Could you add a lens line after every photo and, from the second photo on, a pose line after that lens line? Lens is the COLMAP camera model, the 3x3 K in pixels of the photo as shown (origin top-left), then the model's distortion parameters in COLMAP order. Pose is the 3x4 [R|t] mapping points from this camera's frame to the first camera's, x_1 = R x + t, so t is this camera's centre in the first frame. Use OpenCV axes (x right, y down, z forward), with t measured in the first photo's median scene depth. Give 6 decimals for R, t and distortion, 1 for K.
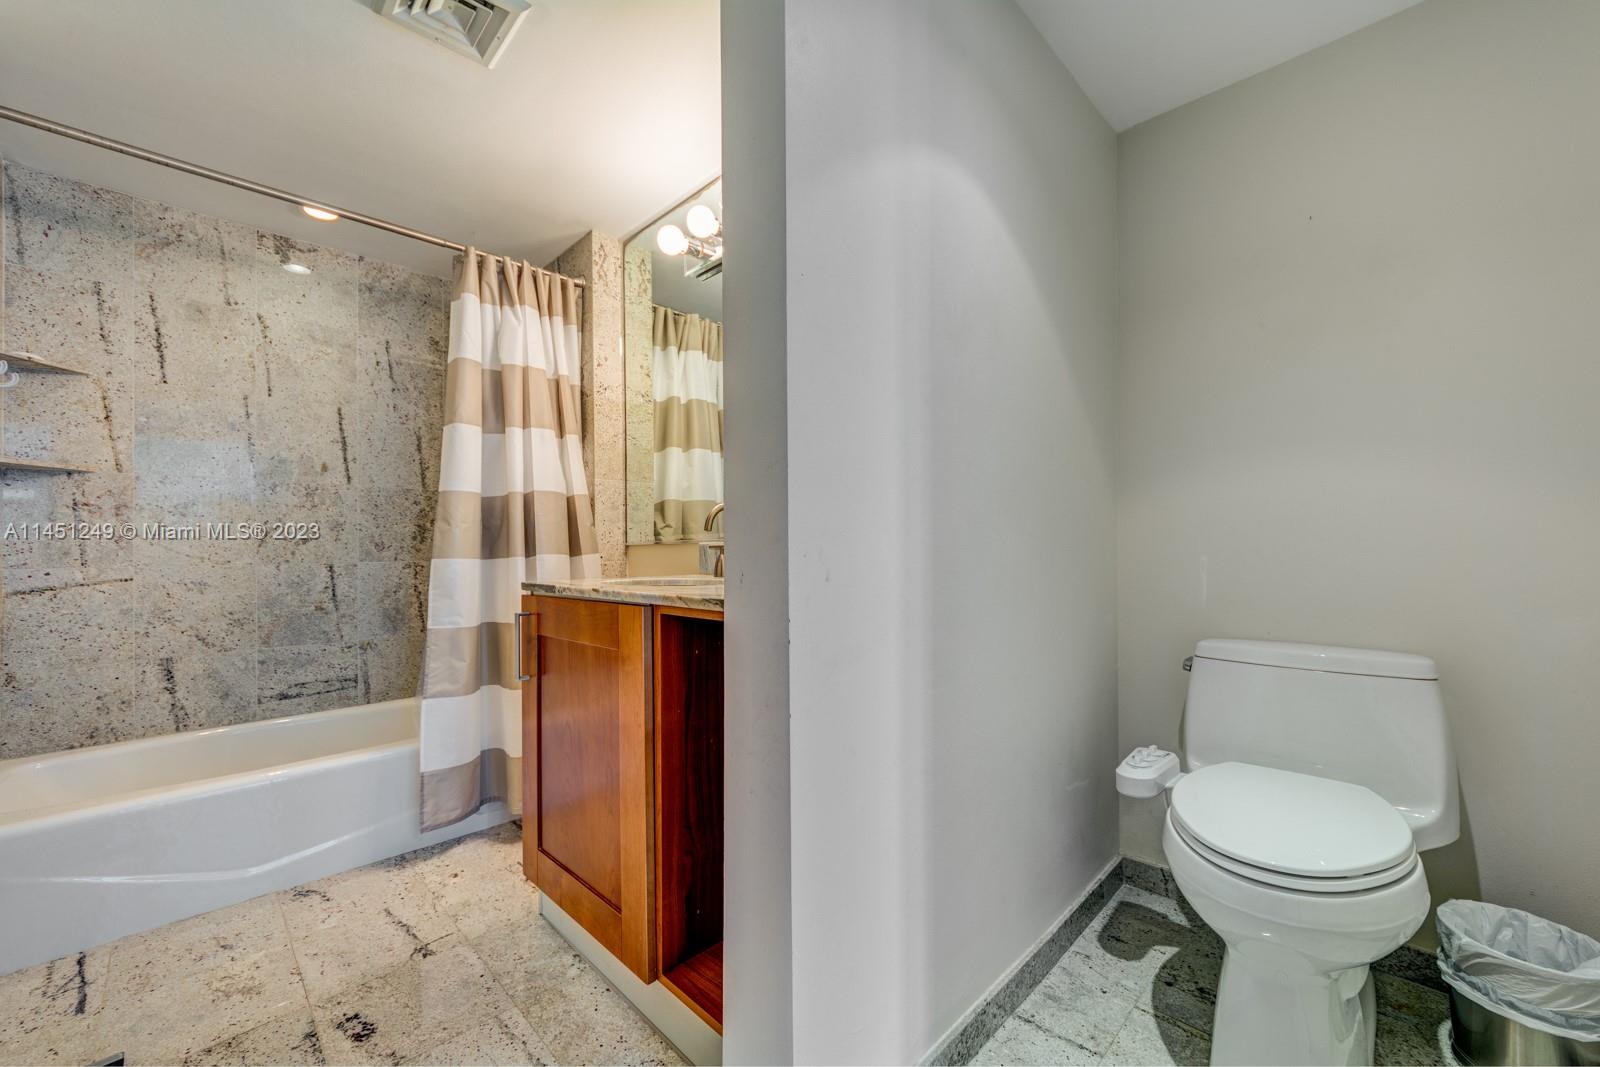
lens RADIAL K [[631.7, 0, 822.2], [0, 631.7, 541.9], [0, 0, 1]] dist [-0.020728, 0.003542]
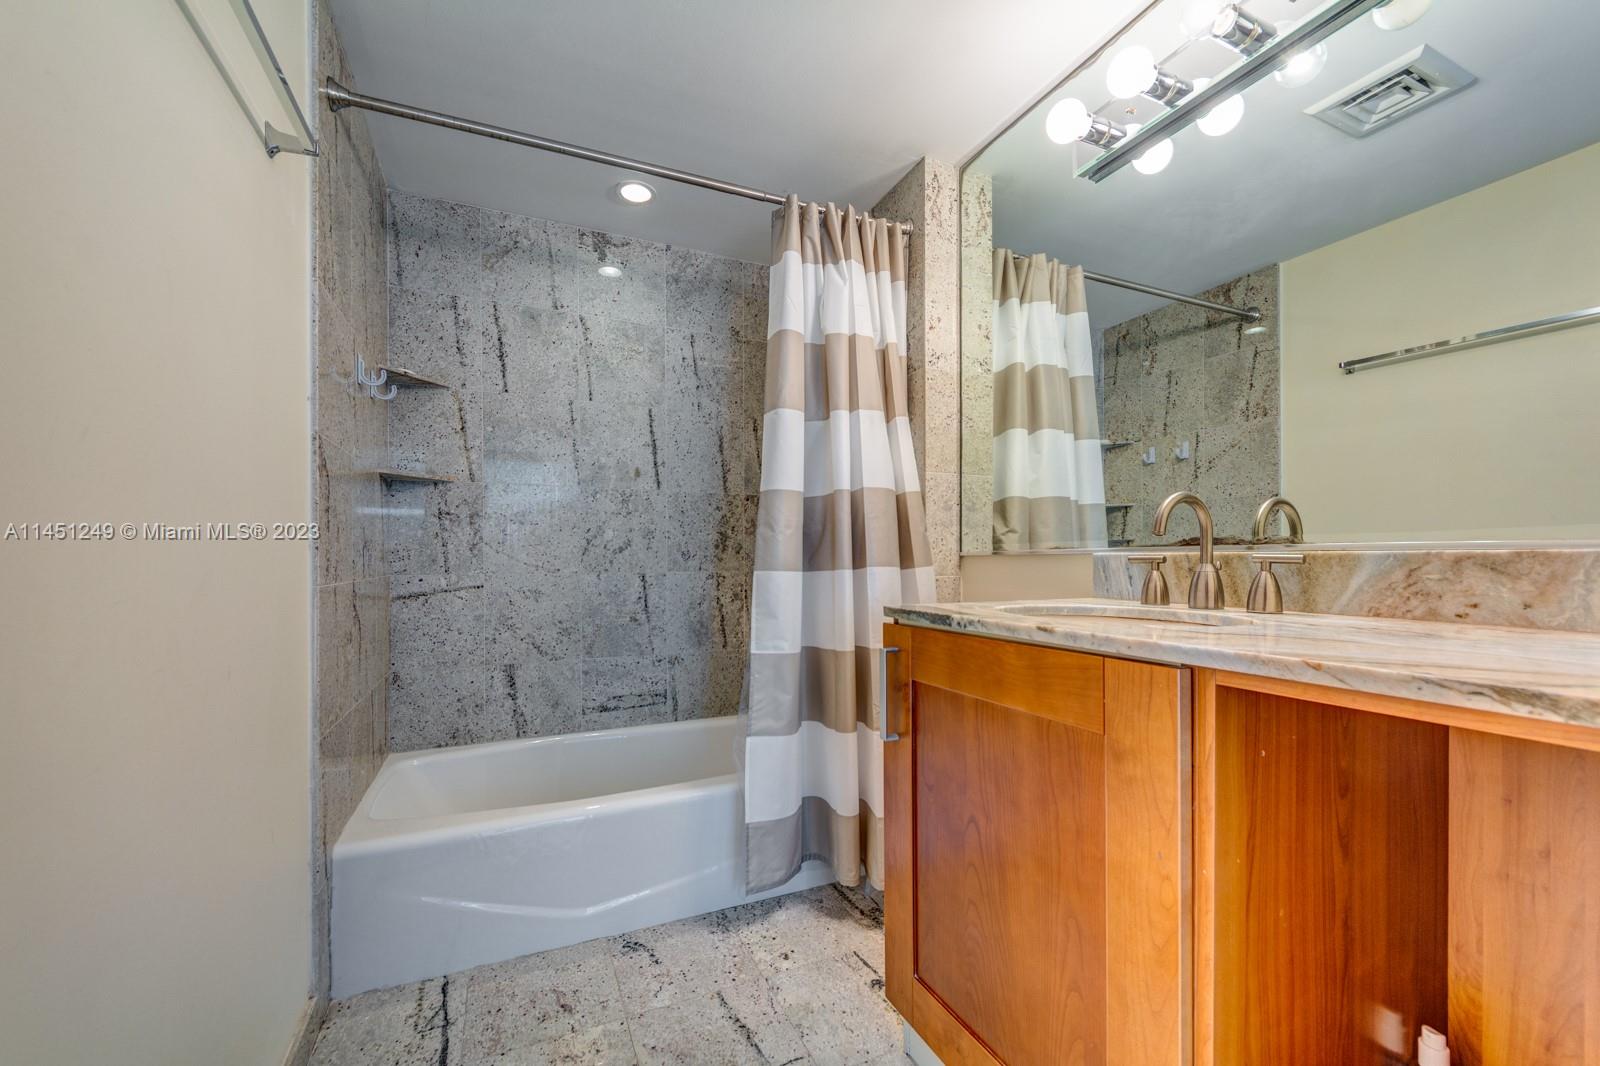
lens RADIAL K [[631.7, 0, 807.3], [0, 631.7, 561.6], [0, 0, 1]] dist [-0.020728, 0.003542]
pose [[0.933593, 0.008638, -0.358231, -0.240471], [-0.001756, 0.999808, 0.019534, -0.002071], [0.358330, -0.017608, 0.933429, 0.220889]]
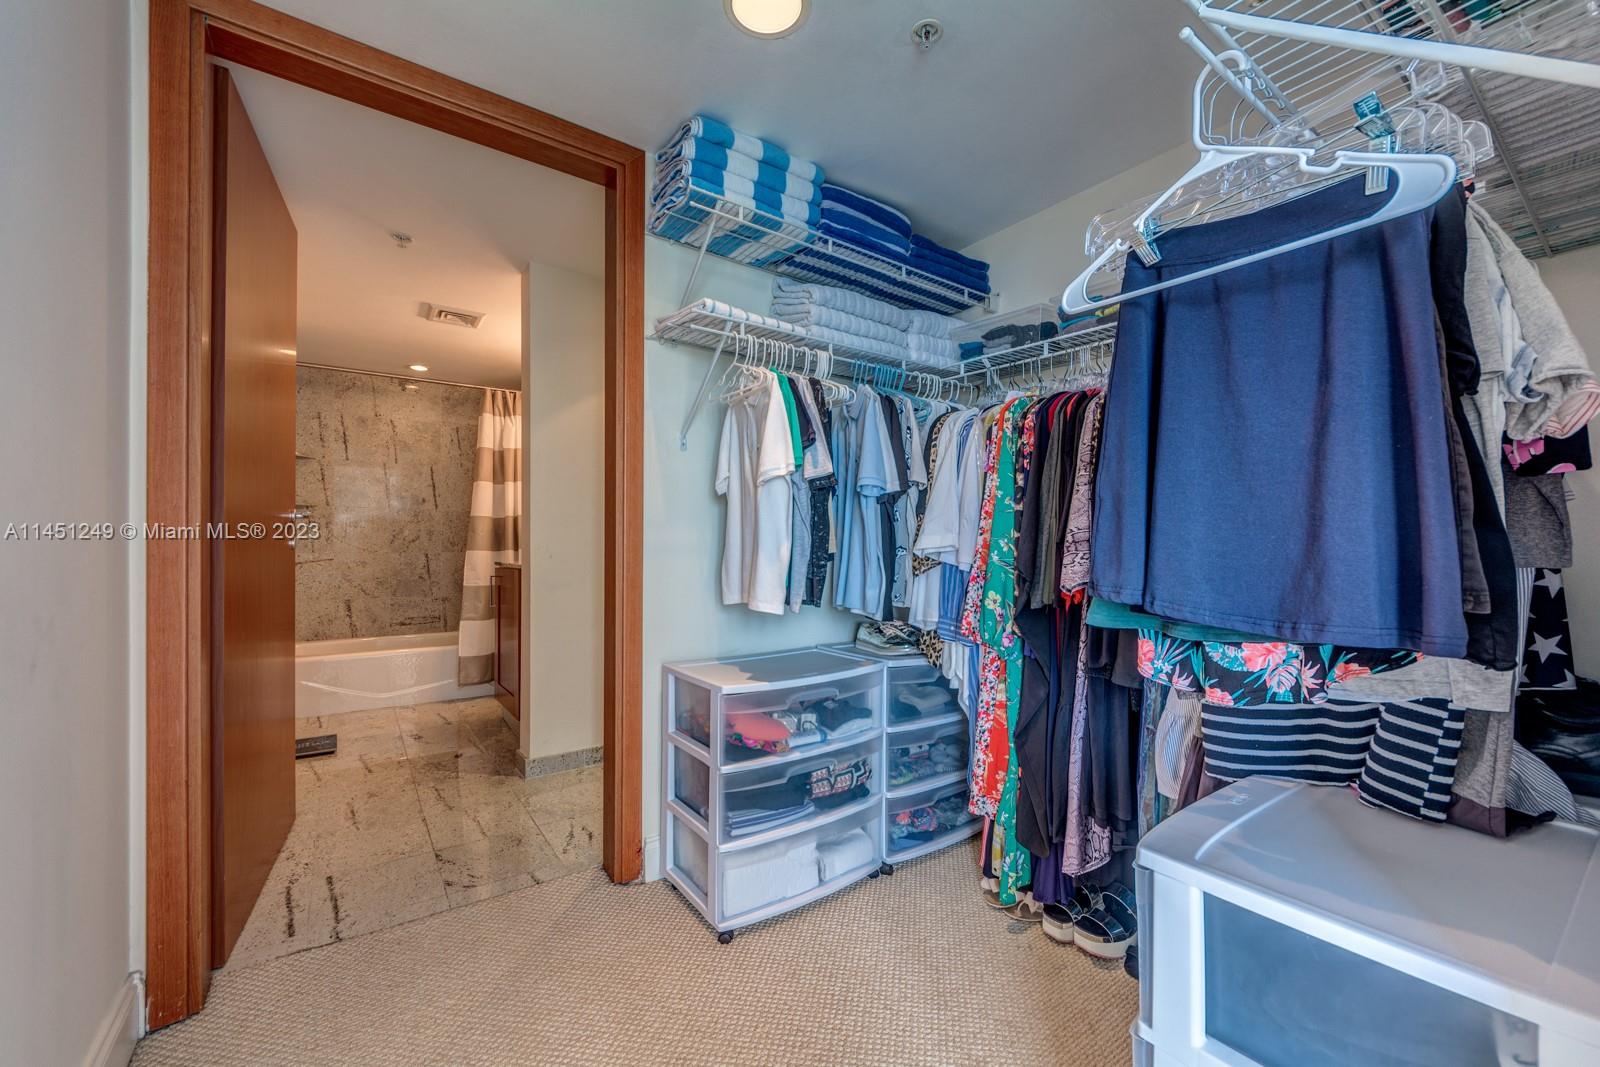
lens RADIAL K [[631.7, 0, 815.9], [0, 631.7, 544.6], [0, 0, 1]] dist [-0.020728, 0.003542]
pose [[0.986686, 0.008576, -0.162409, 0.732916], [-0.007596, 0.999949, 0.006655, -0.012202], [0.162458, -0.005332, 0.986701, -0.720557]]
